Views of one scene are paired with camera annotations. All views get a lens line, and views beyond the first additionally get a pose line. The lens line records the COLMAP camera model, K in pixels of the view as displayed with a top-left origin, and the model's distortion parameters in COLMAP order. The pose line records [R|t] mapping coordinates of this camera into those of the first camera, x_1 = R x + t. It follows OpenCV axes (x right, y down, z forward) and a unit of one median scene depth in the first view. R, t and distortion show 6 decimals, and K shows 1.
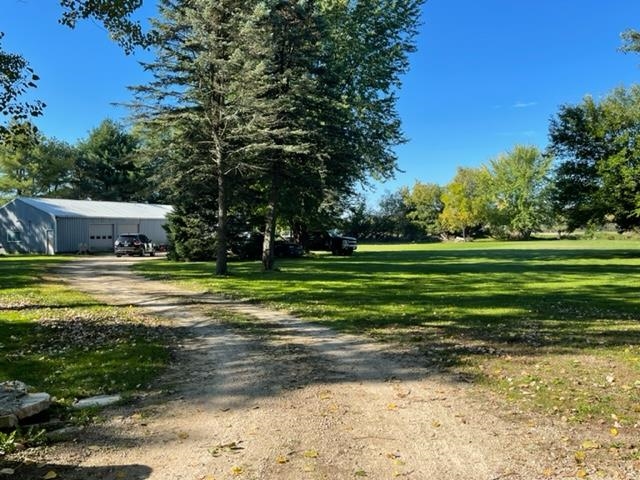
lens RADIAL K [[562.5, 0, 319.7], [0, 562.5, 246.1], [0, 0, 1]] dist [0.004258, -0.005025]
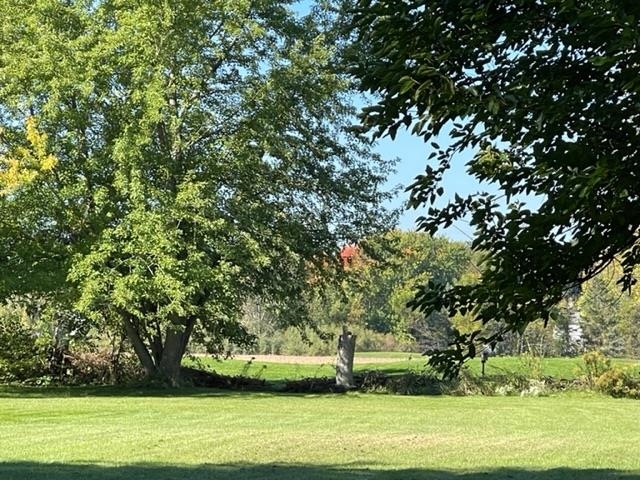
lens RADIAL K [[2813.0, 0, 320.0], [0, 2813.0, 240.1], [0, 0, 1]] dist [0.163280, 0.000000]
pose [[0.920473, 0.049168, 0.387702, 0.099816], [-0.025891, 0.997547, -0.065038, -0.002007], [-0.389948, 0.049828, 0.919488, 0.249591]]
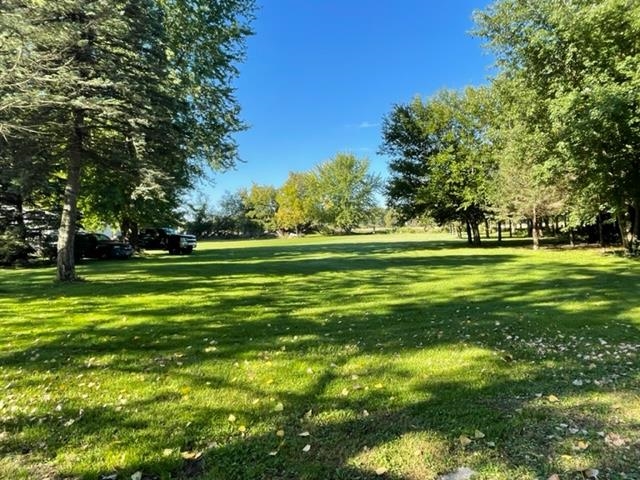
lens RADIAL K [[474.7, 0, 315.9], [0, 474.7, 246.3], [0, 0, 1]] dist [0.003669, 0.000568]
pose [[0.954457, -0.028609, 0.296975, 0.008747], [0.026301, 0.999585, 0.011767, -0.000101], [-0.297188, -0.003420, 0.954813, 0.078450]]
